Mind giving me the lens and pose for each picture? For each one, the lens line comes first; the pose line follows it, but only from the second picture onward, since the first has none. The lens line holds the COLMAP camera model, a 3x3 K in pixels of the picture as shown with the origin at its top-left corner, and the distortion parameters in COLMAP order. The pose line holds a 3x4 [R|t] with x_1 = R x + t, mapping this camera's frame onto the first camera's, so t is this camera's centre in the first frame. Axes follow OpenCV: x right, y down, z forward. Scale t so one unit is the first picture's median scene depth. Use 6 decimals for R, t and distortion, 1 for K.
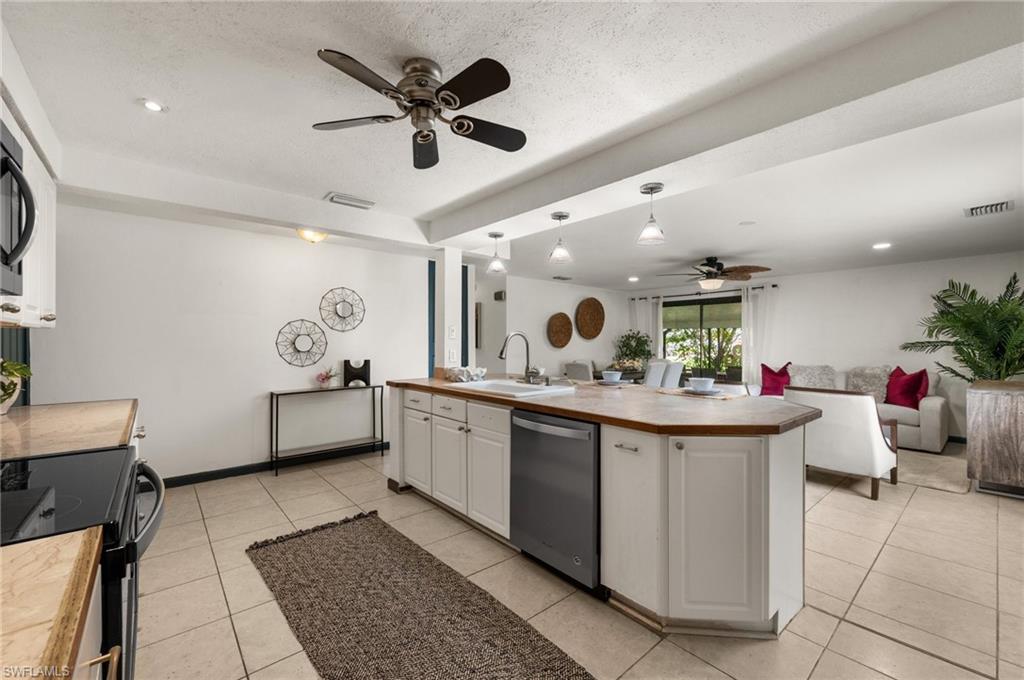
lens RADIAL K [[418.6, 0, 512.0], [0, 418.6, 340.0], [0, 0, 1]] dist [-0.001012, -0.000033]
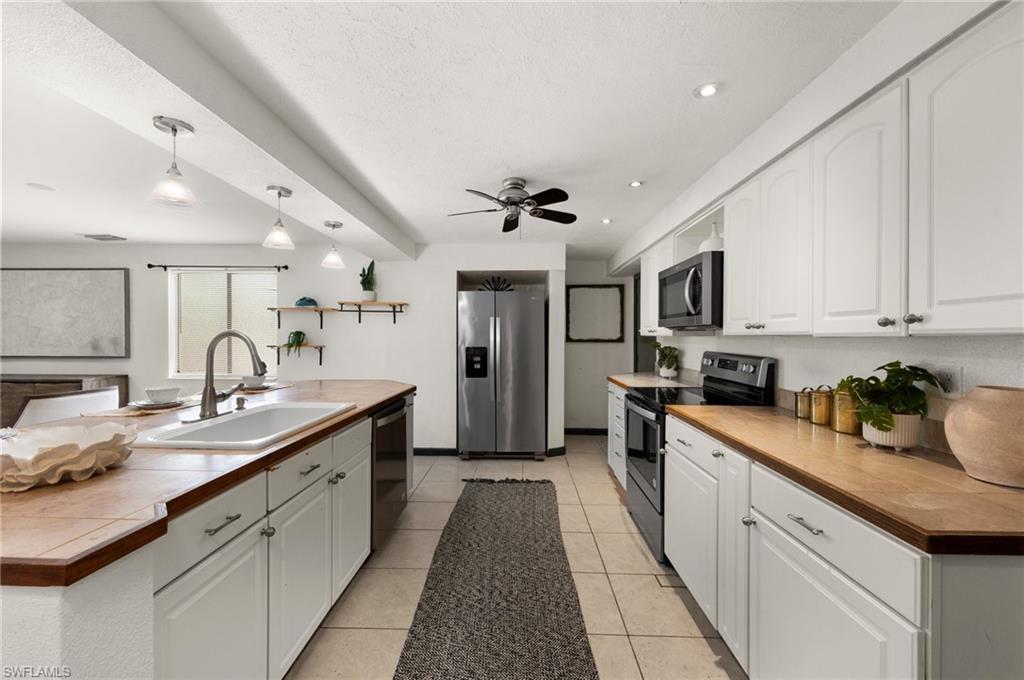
lens RADIAL K [[404.1, 0, 513.2], [0, 404.1, 338.2], [0, 0, 1]] dist [0.000283, -0.000206]
pose [[-0.745735, -0.008626, 0.666187, -0.632166], [-0.007604, 0.999961, 0.004436, -0.014601], [-0.666199, -0.001758, -0.745772, 1.083966]]
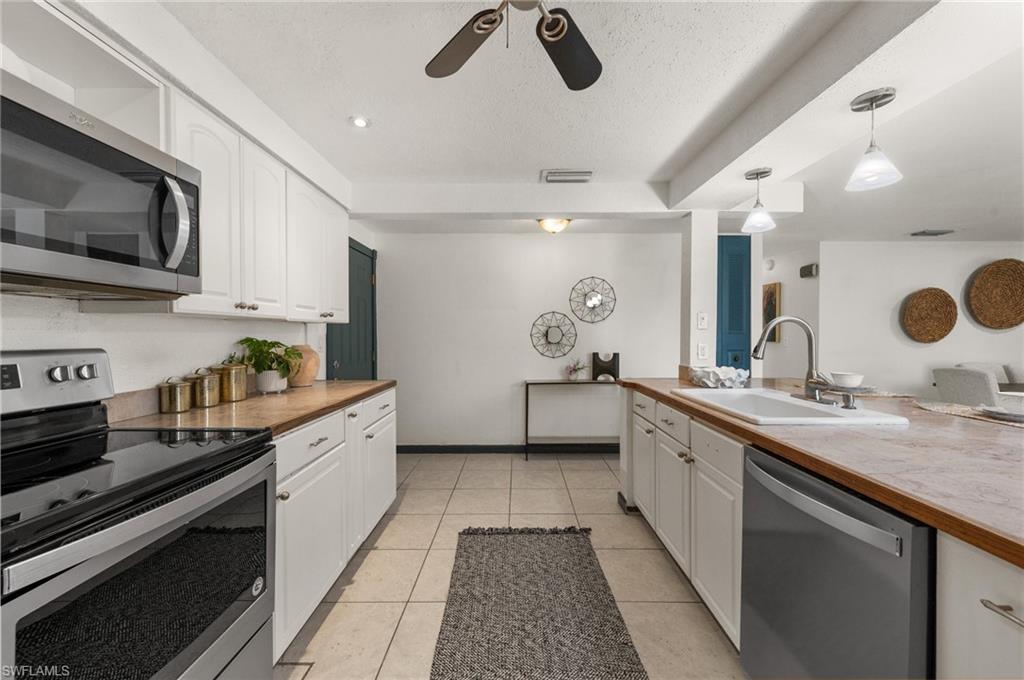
lens RADIAL K [[404.1, 0, 513.2], [0, 404.1, 338.2], [0, 0, 1]] dist [0.000283, -0.000206]
pose [[0.754646, 0.006157, -0.656103, 0.092958], [0.003330, 0.999907, 0.013213, 0.003158], [0.656123, -0.012156, 0.754556, 0.251706]]
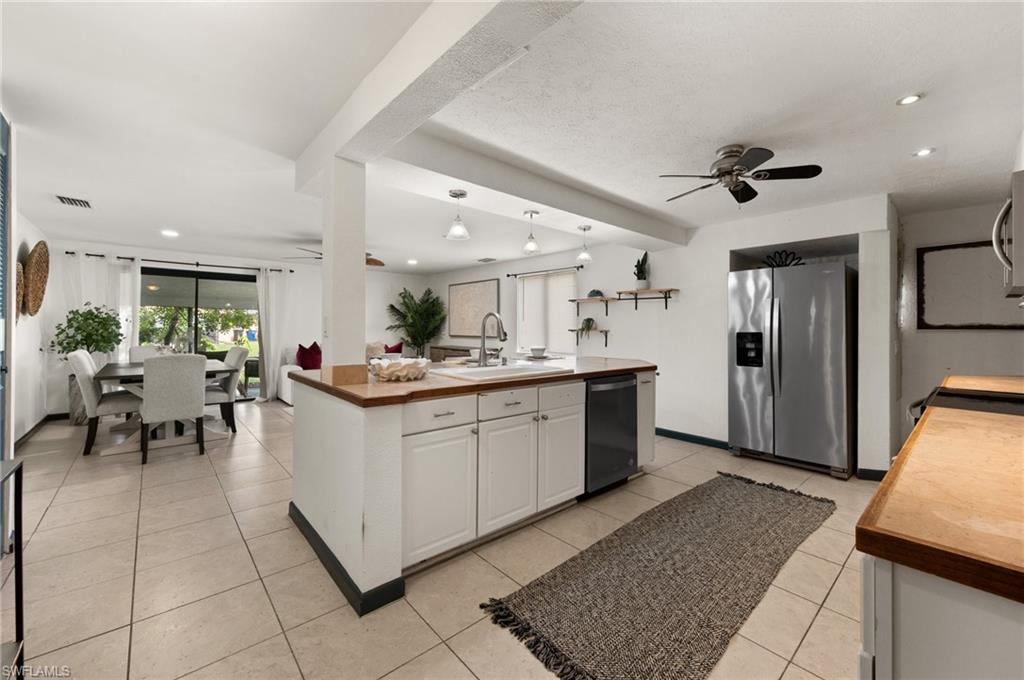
lens RADIAL K [[410.6, 0, 511.0], [0, 410.6, 323.1], [0, 0, 1]] dist [-0.000189, -0.000224]
pose [[-0.013747, 0.008705, 0.999868, -0.847615], [-0.011275, 0.999897, -0.008860, 0.011442], [-0.999842, -0.011395, -0.013647, 0.901824]]
